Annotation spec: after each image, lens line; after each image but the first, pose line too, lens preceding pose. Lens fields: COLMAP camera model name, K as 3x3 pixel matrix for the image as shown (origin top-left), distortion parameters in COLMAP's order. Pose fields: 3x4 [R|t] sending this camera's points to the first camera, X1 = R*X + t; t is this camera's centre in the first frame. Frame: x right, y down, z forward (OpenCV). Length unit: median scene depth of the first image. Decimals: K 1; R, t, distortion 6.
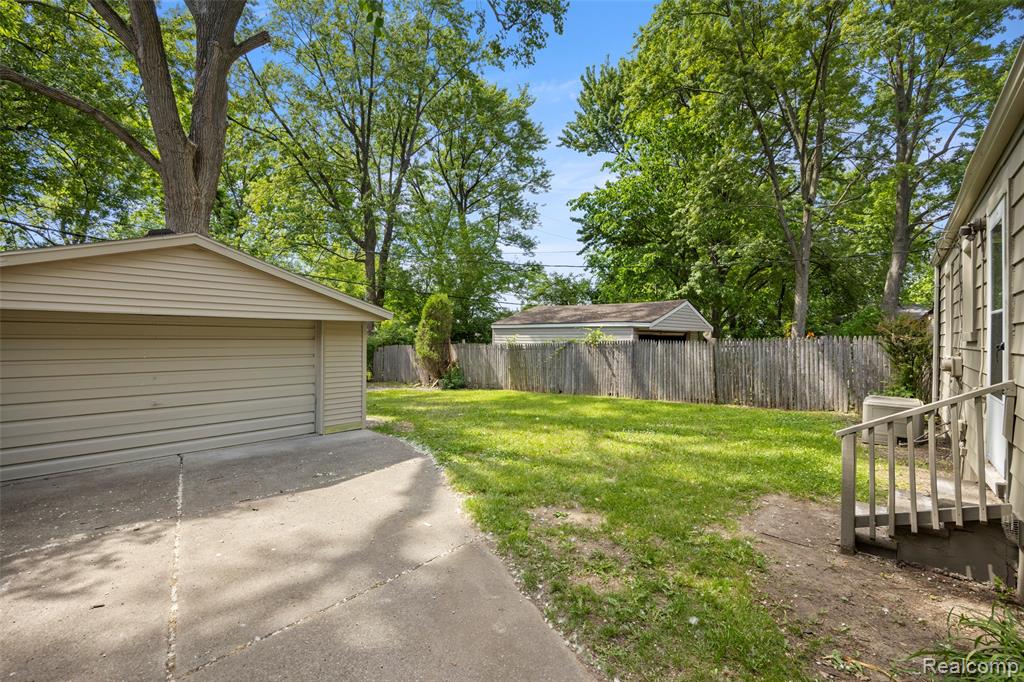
lens RADIAL K [[471.5, 0, 513.0], [0, 471.5, 339.1], [0, 0, 1]] dist [0.000338, 0.000006]
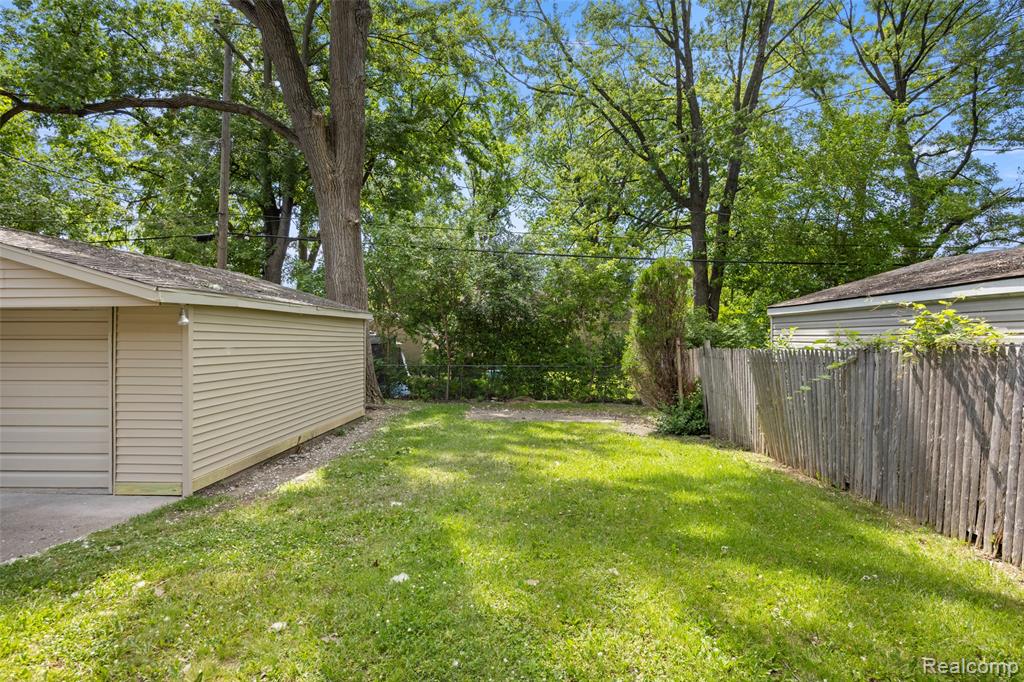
lens RADIAL K [[542.3, 0, 512.9], [0, 542.3, 341.3], [0, 0, 1]] dist [0.007156, 0.000252]
pose [[0.619493, 0.000837, -0.785002, 0.273531], [-0.002412, 0.999997, -0.000837, 0.003023], [0.784998, 0.002412, 0.619493, 0.563335]]
